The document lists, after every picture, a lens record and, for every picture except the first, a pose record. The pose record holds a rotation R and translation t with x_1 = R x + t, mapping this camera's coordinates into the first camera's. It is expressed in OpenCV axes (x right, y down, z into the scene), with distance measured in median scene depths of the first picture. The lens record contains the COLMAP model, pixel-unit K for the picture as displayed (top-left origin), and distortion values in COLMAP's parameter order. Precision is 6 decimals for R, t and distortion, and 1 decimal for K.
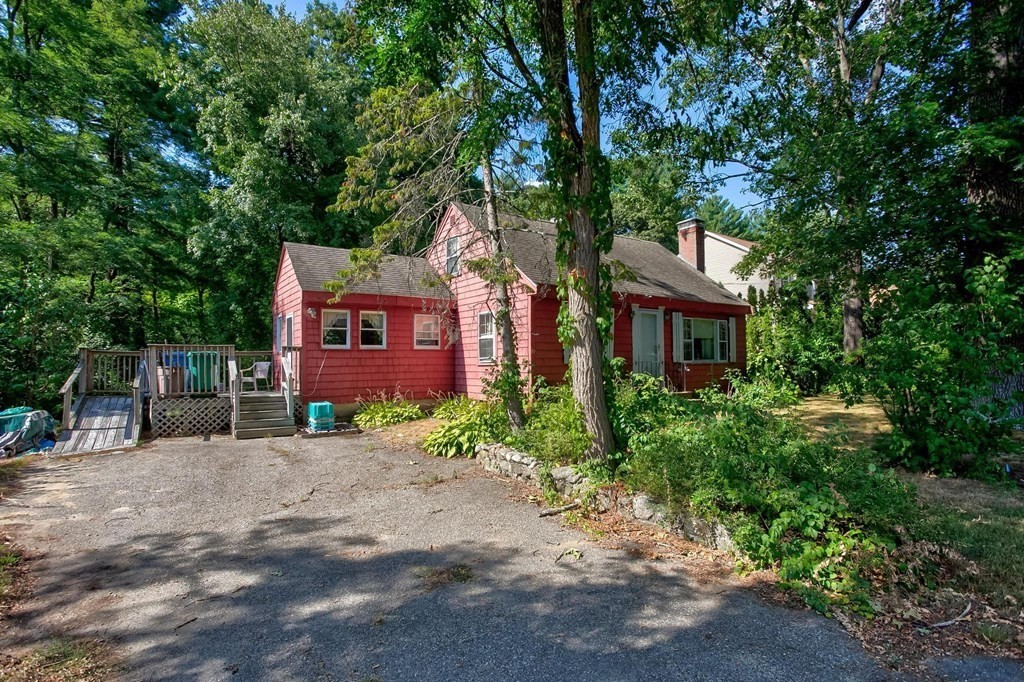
lens RADIAL K [[489.6, 0, 513.8], [0, 489.6, 344.1], [0, 0, 1]] dist [0.006709, 0.001591]
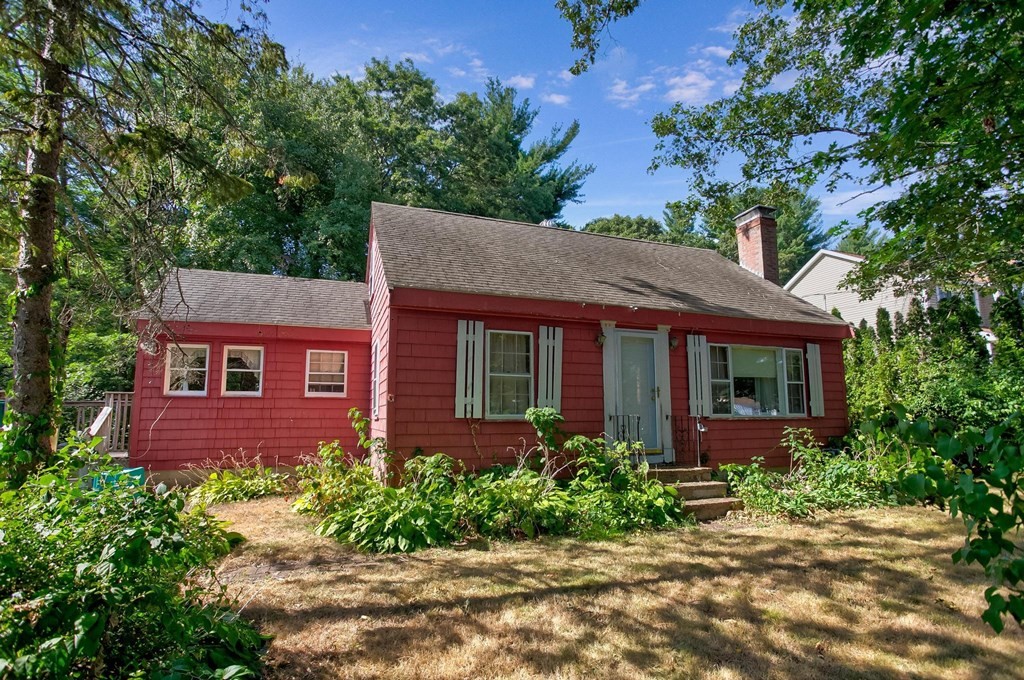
lens RADIAL K [[489.6, 0, 487.8], [0, 489.6, 363.7], [0, 0, 1]] dist [0.006709, 0.001591]
pose [[0.964027, -0.023646, -0.264750, 0.213688], [0.005655, 0.997634, -0.068511, 0.010666], [0.265744, 0.064550, 0.961880, 0.298094]]
